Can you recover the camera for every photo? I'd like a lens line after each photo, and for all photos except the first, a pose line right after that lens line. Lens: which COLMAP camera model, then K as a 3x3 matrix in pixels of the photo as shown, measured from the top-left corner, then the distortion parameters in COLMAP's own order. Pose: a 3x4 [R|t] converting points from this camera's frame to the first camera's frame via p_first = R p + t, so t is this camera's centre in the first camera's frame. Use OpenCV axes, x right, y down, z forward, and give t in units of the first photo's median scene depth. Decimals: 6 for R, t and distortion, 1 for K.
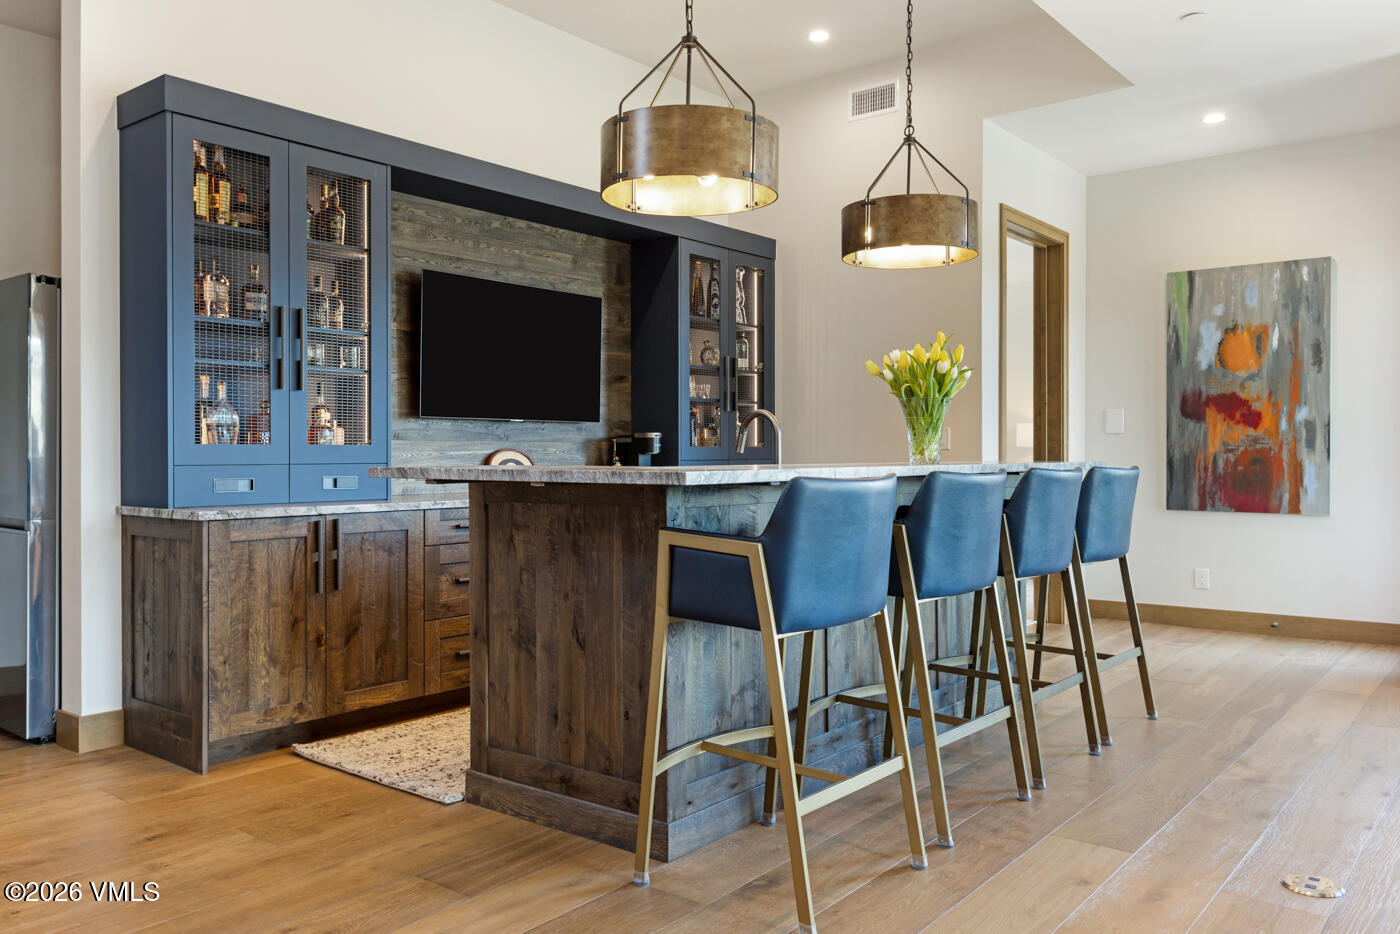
lens RADIAL K [[1080.8, 0, 711.3], [0, 1080.8, 464.3], [0, 0, 1]] dist [0.000289, 0.011581]
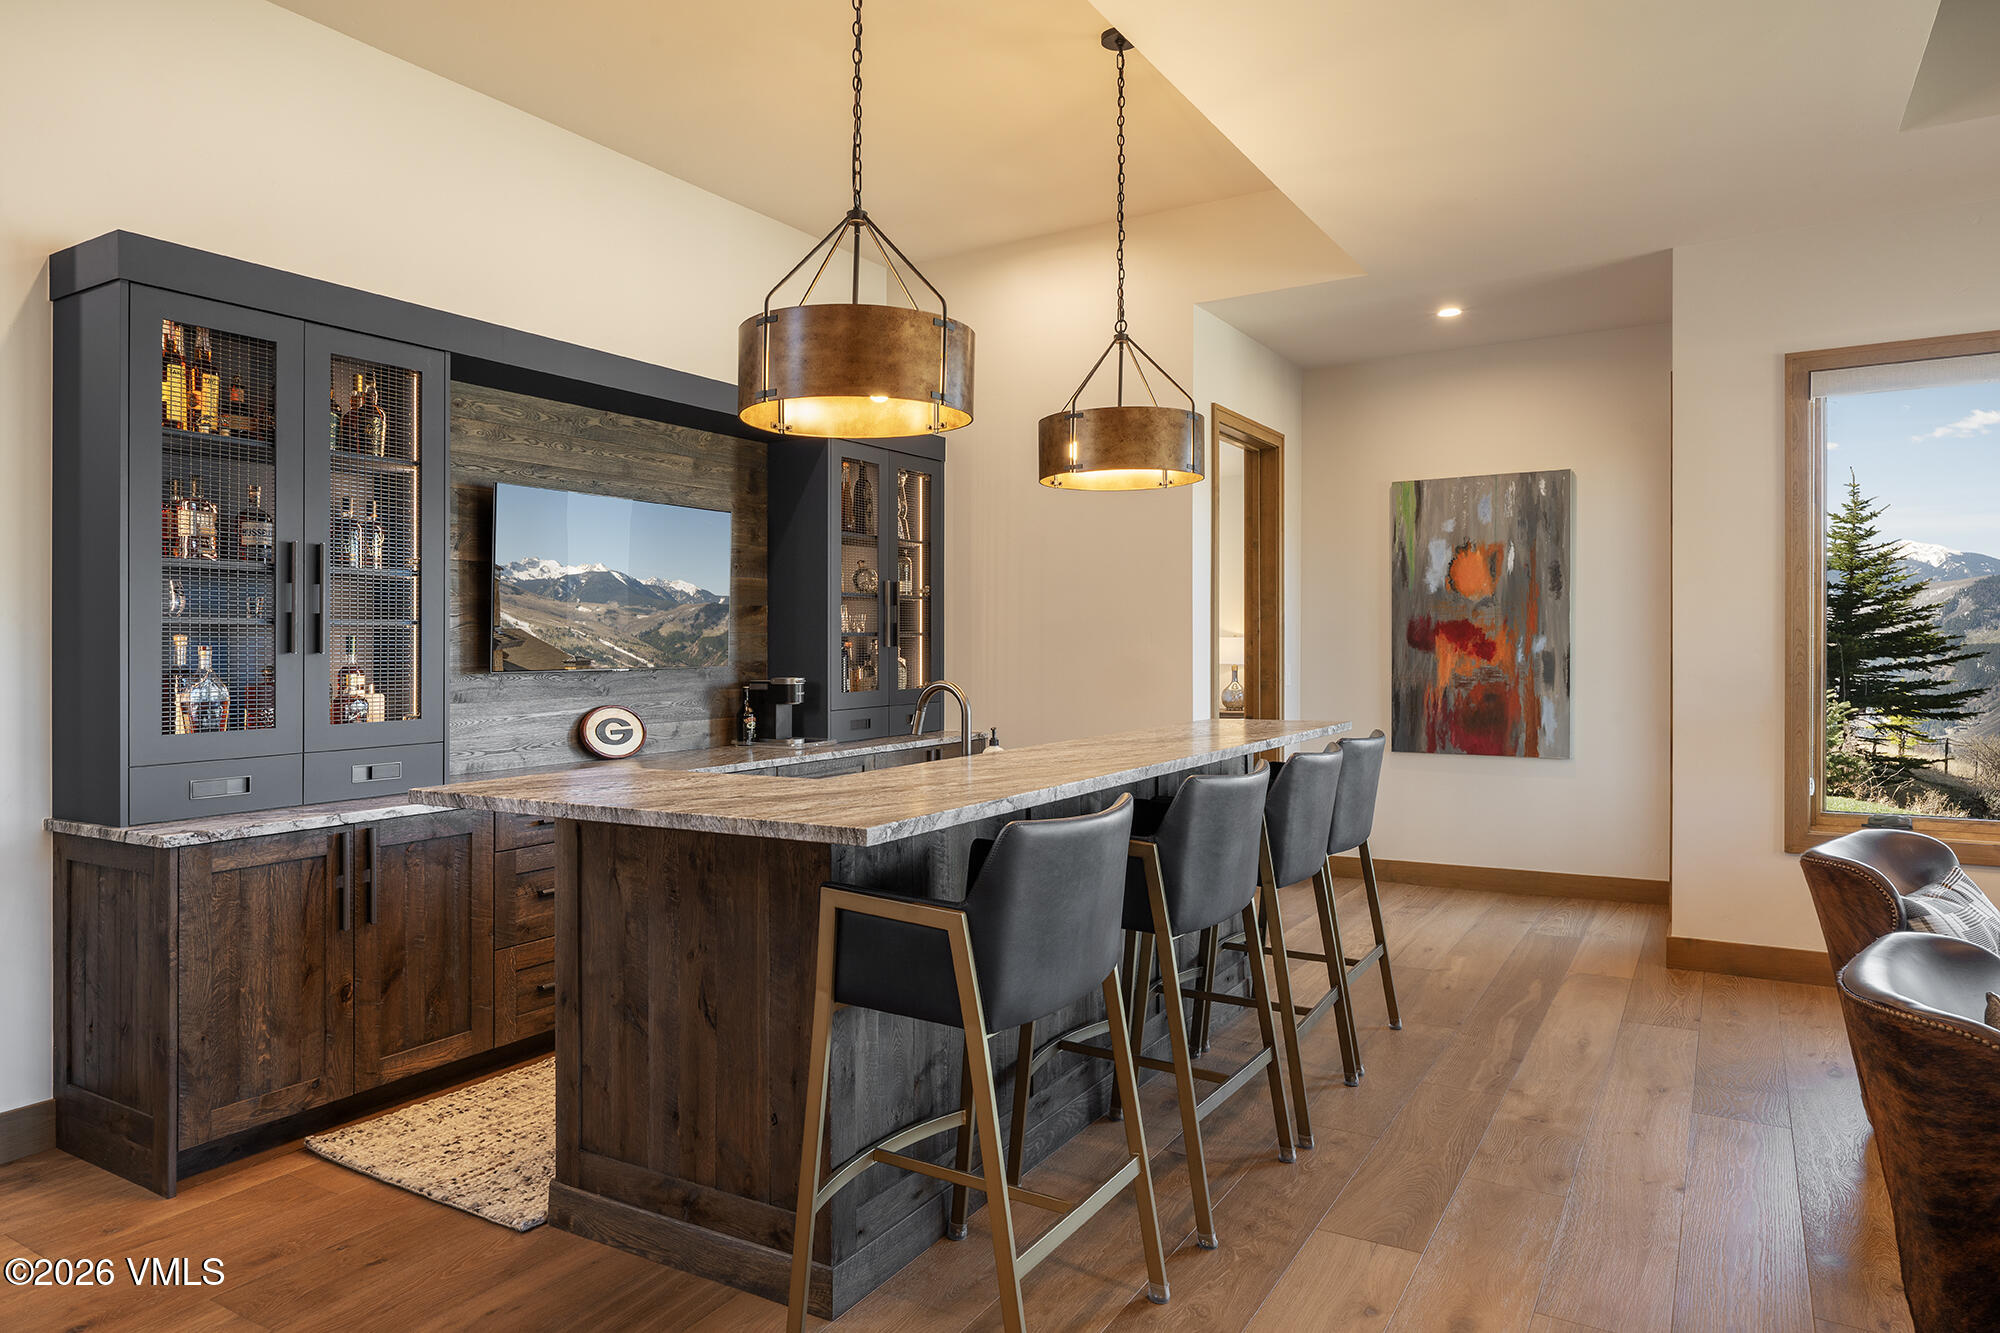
lens RADIAL K [[1233.6, 0, 1016.5], [0, 1233.6, 630.0], [0, 0, 1]] dist [-0.016752, 0.009353]
pose [[0.991011, -0.001064, 0.133774, -0.020730], [0.004127, 0.999736, -0.022622, -0.065023], [-0.133715, 0.022970, 0.990754, 0.106687]]
